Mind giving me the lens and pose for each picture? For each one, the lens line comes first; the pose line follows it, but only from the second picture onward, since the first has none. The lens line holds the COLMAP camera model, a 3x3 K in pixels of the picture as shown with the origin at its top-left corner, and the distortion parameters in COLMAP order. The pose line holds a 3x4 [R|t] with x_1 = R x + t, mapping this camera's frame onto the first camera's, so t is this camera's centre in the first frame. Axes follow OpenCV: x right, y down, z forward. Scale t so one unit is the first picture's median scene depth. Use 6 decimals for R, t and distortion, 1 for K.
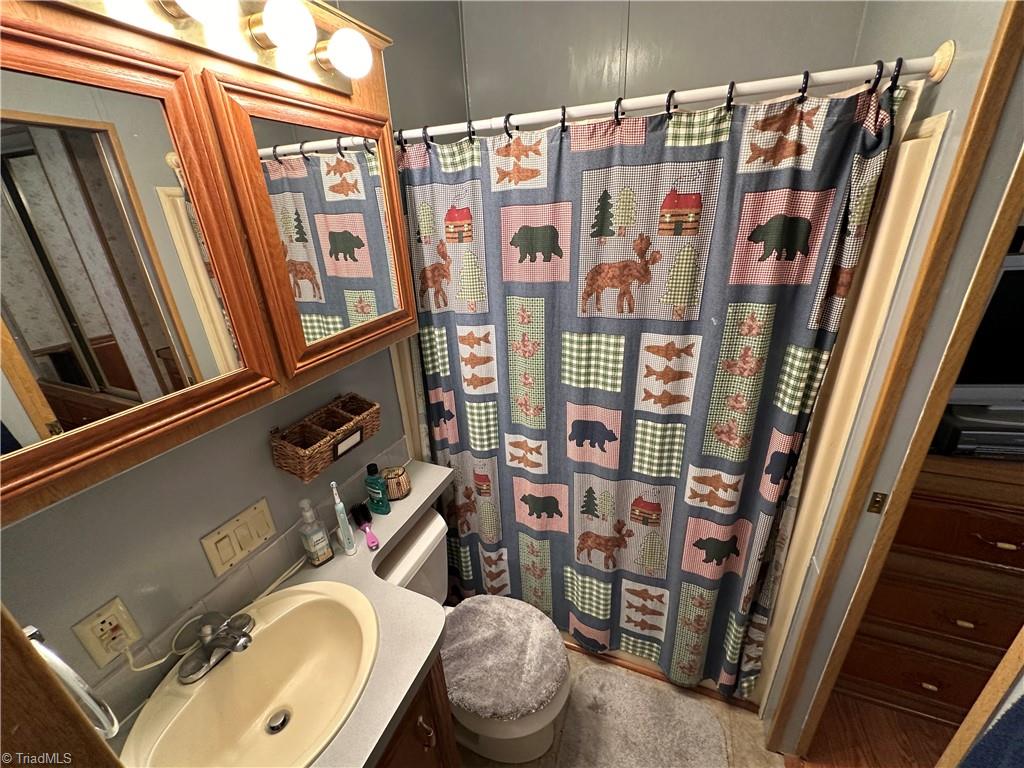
lens RADIAL K [[410.7, 0, 514.0], [0, 410.7, 384.1], [0, 0, 1]] dist [-0.001929, -0.000079]
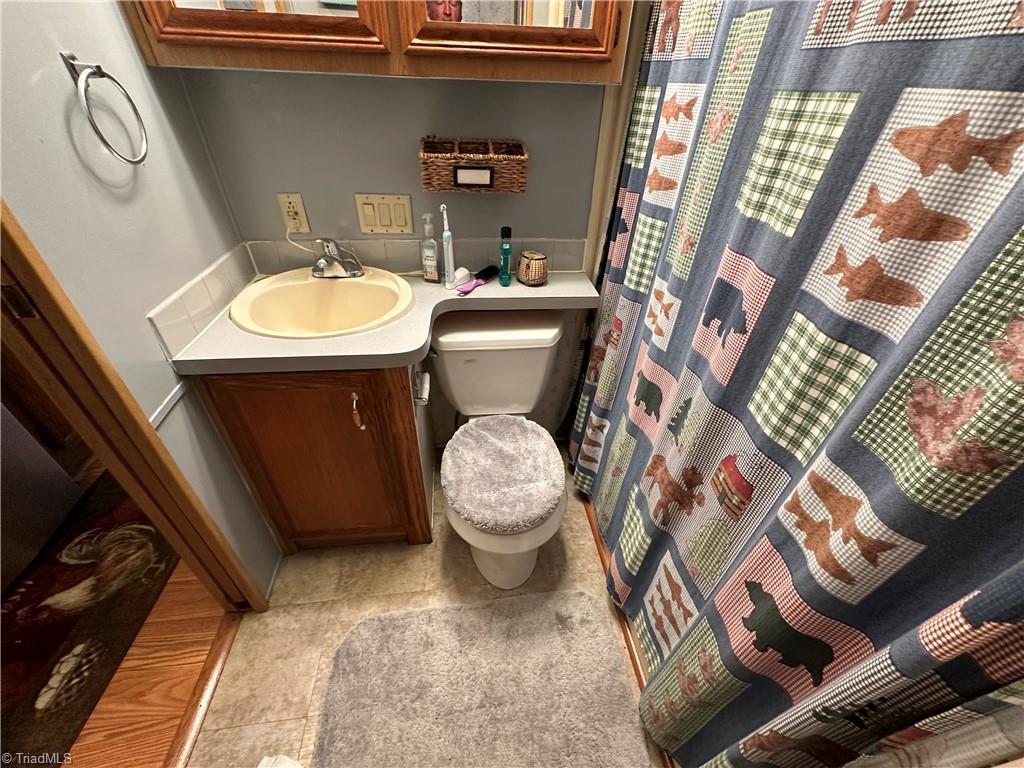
lens RADIAL K [[410.7, 0, 514.0], [0, 410.7, 384.1], [0, 0, 1]] dist [-0.001929, -0.000079]
pose [[0.474329, 0.575216, -0.666437, 0.516218], [-0.393609, 0.815706, 0.423906, 0.082249], [0.787454, 0.061245, 0.613323, 0.444012]]
